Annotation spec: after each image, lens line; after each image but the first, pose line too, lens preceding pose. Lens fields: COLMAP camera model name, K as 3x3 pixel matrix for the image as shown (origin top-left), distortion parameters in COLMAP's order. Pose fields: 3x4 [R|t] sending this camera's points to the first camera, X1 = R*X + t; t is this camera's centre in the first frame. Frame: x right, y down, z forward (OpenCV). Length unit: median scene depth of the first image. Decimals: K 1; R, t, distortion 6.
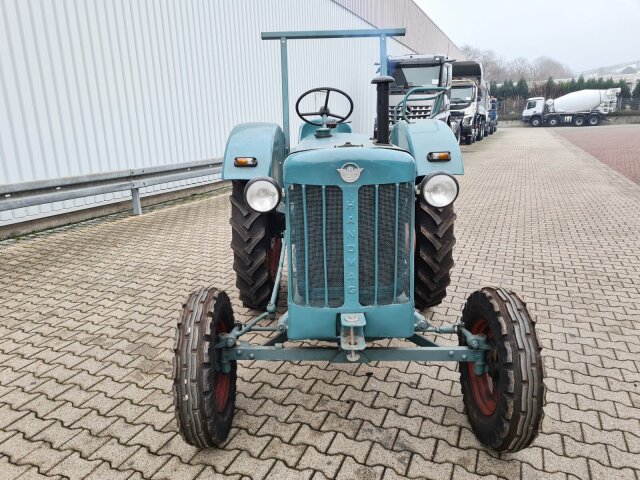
lens RADIAL K [[472.5, 0, 320.6], [0, 472.5, 244.6], [0, 0, 1]] dist [0.075283, -0.061632]
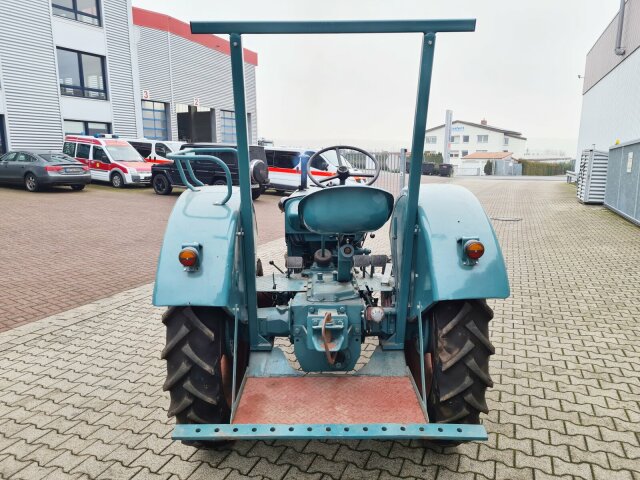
lens RADIAL K [[469.2, 0, 320.0], [0, 469.2, 240.0], [0, 0, 1]] dist [-0.027986, -0.000680]
pose [[-0.999662, 0.021820, 0.014142, 0.022615], [0.025538, 0.926229, 0.376096, -0.389598], [-0.004893, 0.376330, -0.926473, 1.520279]]
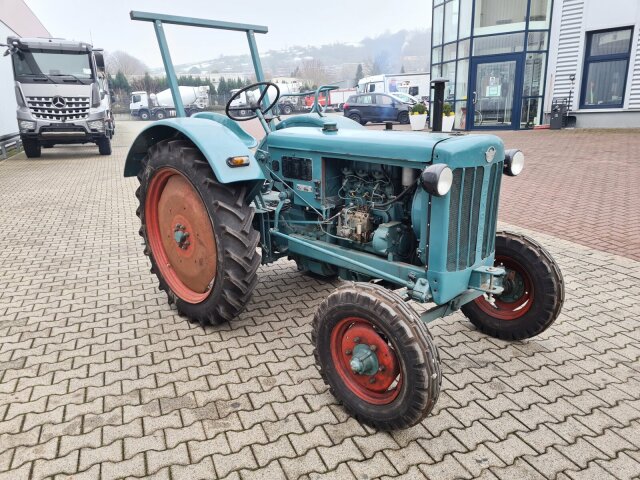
lens RADIAL K [[472.5, 0, 320.6], [0, 472.5, 244.6], [0, 0, 1]] dist [0.075283, -0.061632]
pose [[0.713889, -0.194885, 0.672594, -0.534484], [0.186312, 0.978734, 0.085838, -0.050087], [-0.675019, 0.064034, 0.735016, 0.174745]]
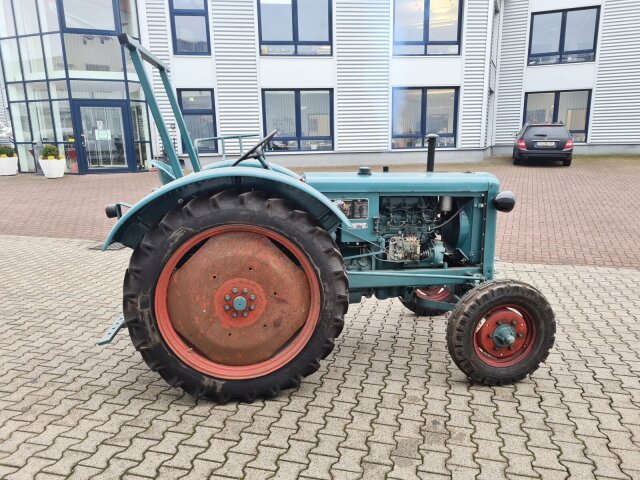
lens RADIAL K [[471.8, 0, 320.0], [0, 471.8, 240.0], [0, 0, 1]] dist [0.081377, -0.074870]
pose [[-0.124425, -0.185207, 0.974791, -0.833822], [0.260234, 0.941943, 0.212183, -0.246352], [-0.957495, 0.280075, -0.069004, 0.860398]]
